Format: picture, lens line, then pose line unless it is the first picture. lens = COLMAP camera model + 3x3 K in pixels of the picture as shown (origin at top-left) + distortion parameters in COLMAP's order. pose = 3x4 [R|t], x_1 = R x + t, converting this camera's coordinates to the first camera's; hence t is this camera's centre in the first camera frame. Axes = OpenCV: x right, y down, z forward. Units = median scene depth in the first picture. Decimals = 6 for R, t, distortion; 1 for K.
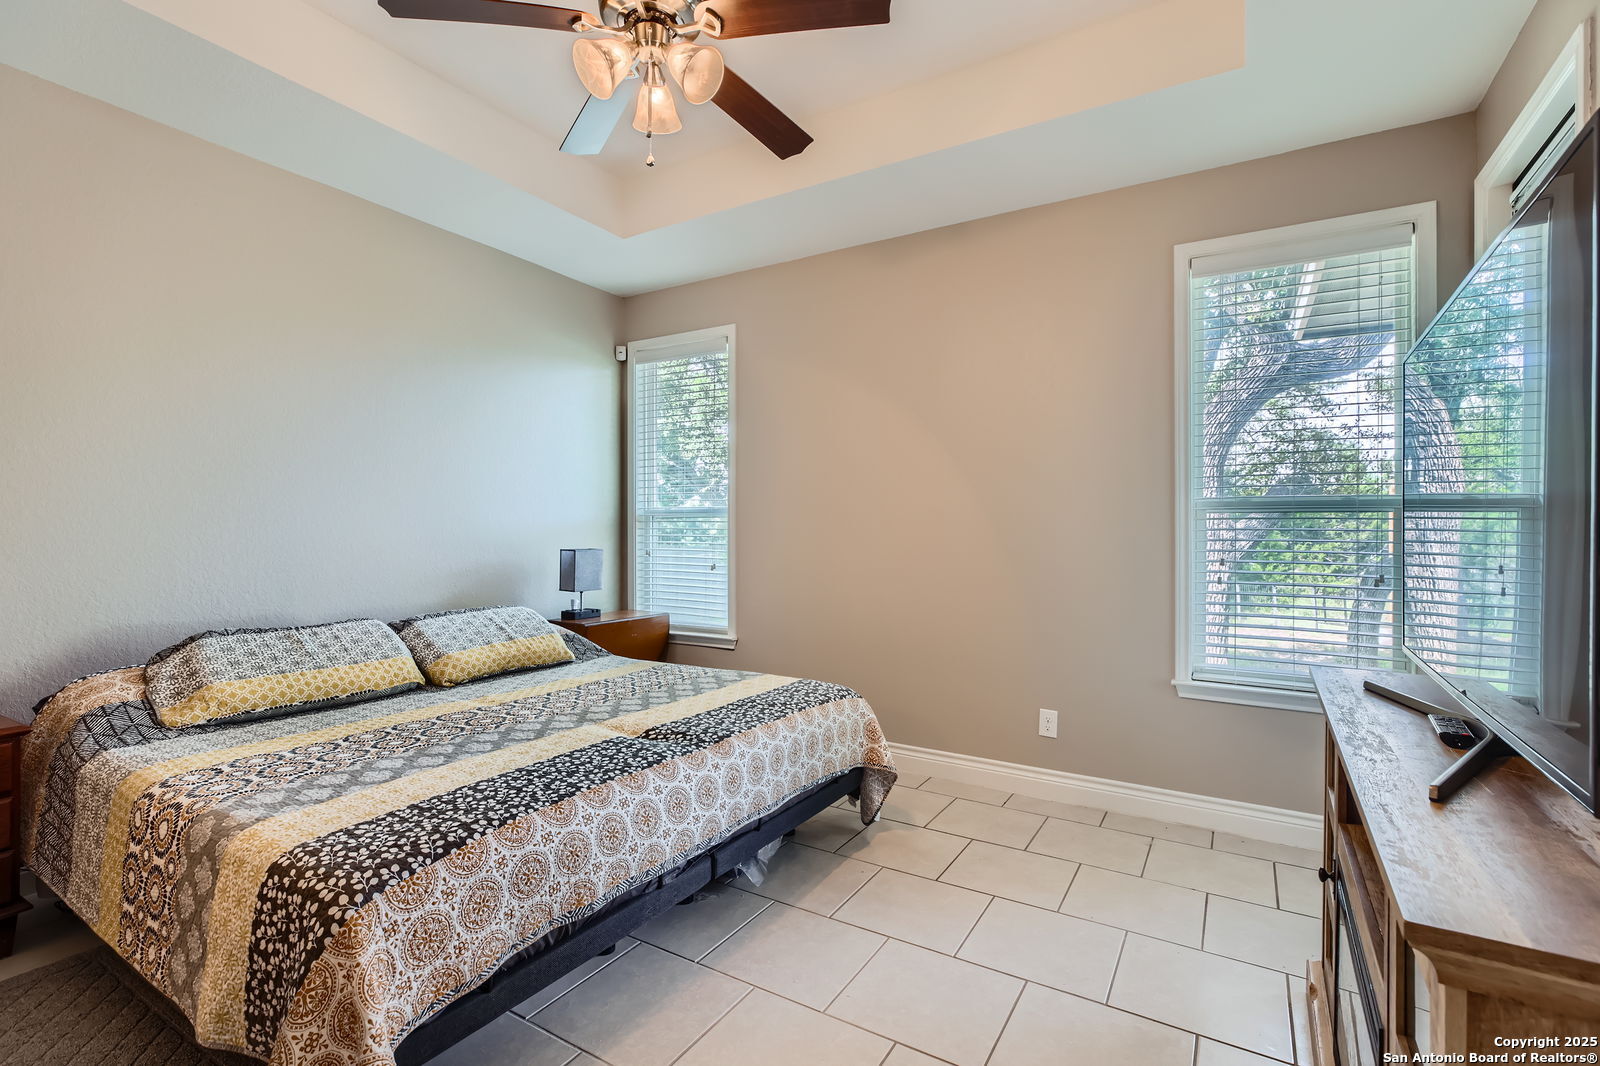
lens RADIAL K [[731.0, 0, 835.7], [0, 731.0, 527.1], [0, 0, 1]] dist [-0.002121, -0.000745]
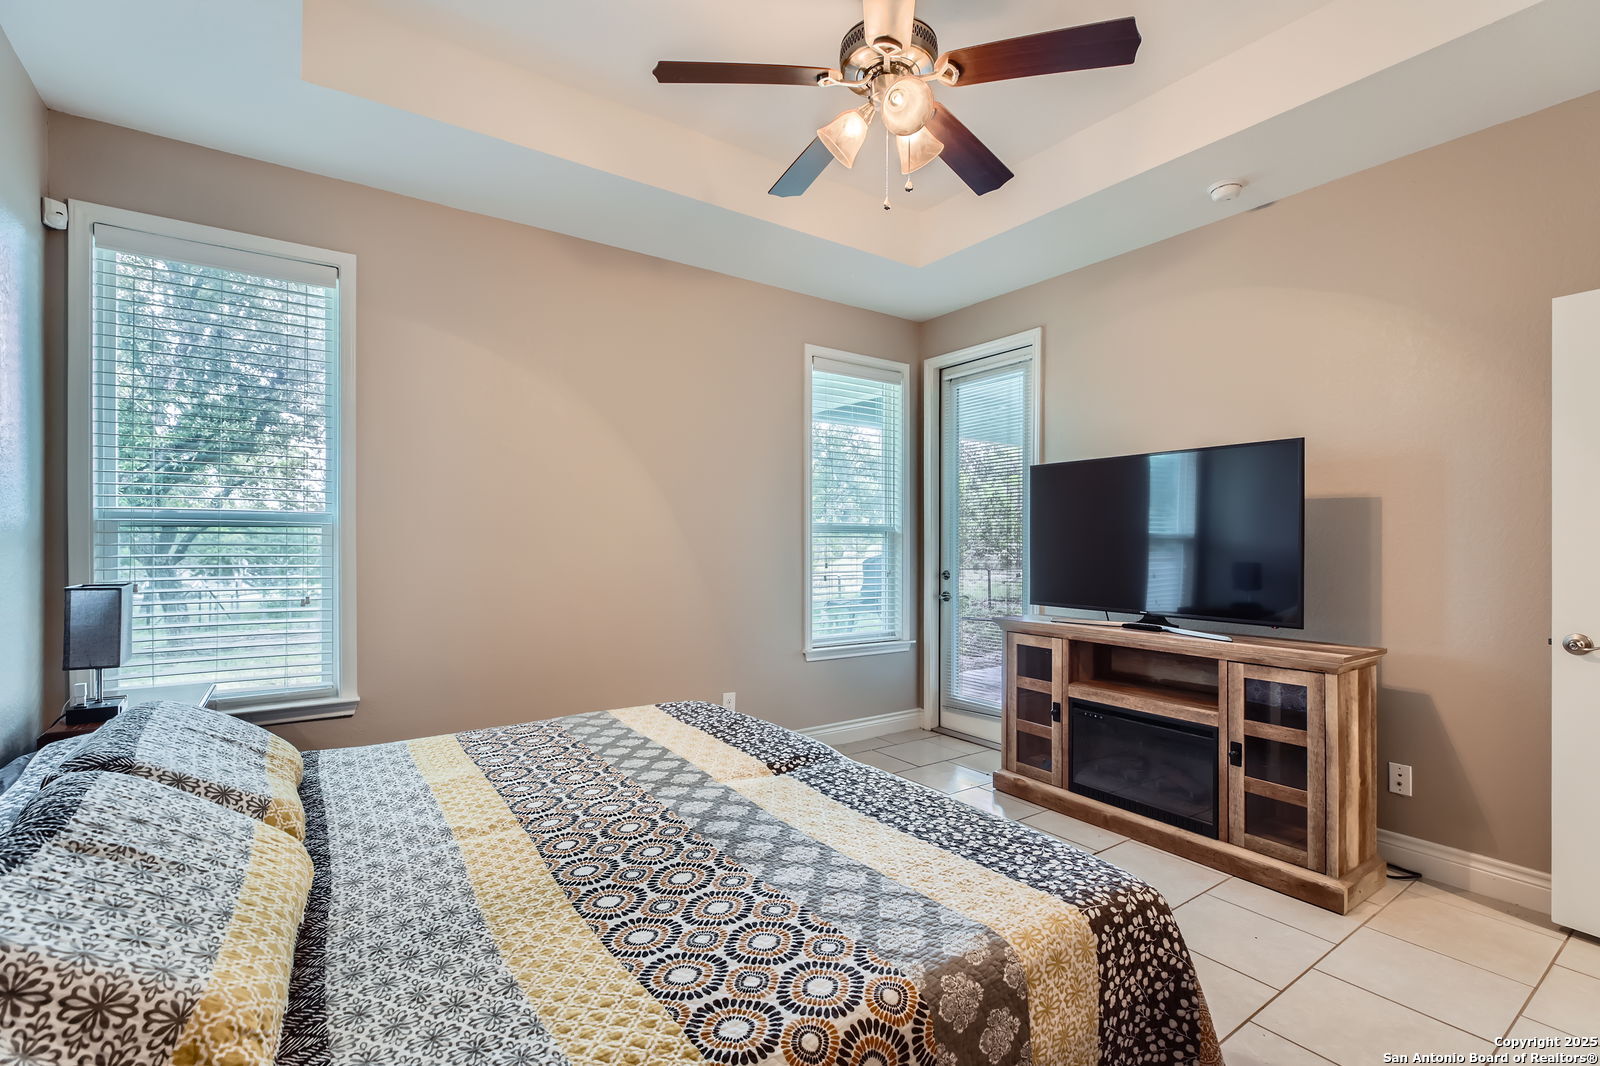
lens RADIAL K [[731.0, 0, 764.9], [0, 731.0, 541.0], [0, 0, 1]] dist [-0.002121, -0.000745]
pose [[0.420339, -0.005109, 0.907353, -1.113568], [-0.006542, 0.999941, 0.008661, -0.018262], [-0.907343, -0.009577, 0.420281, 0.617880]]
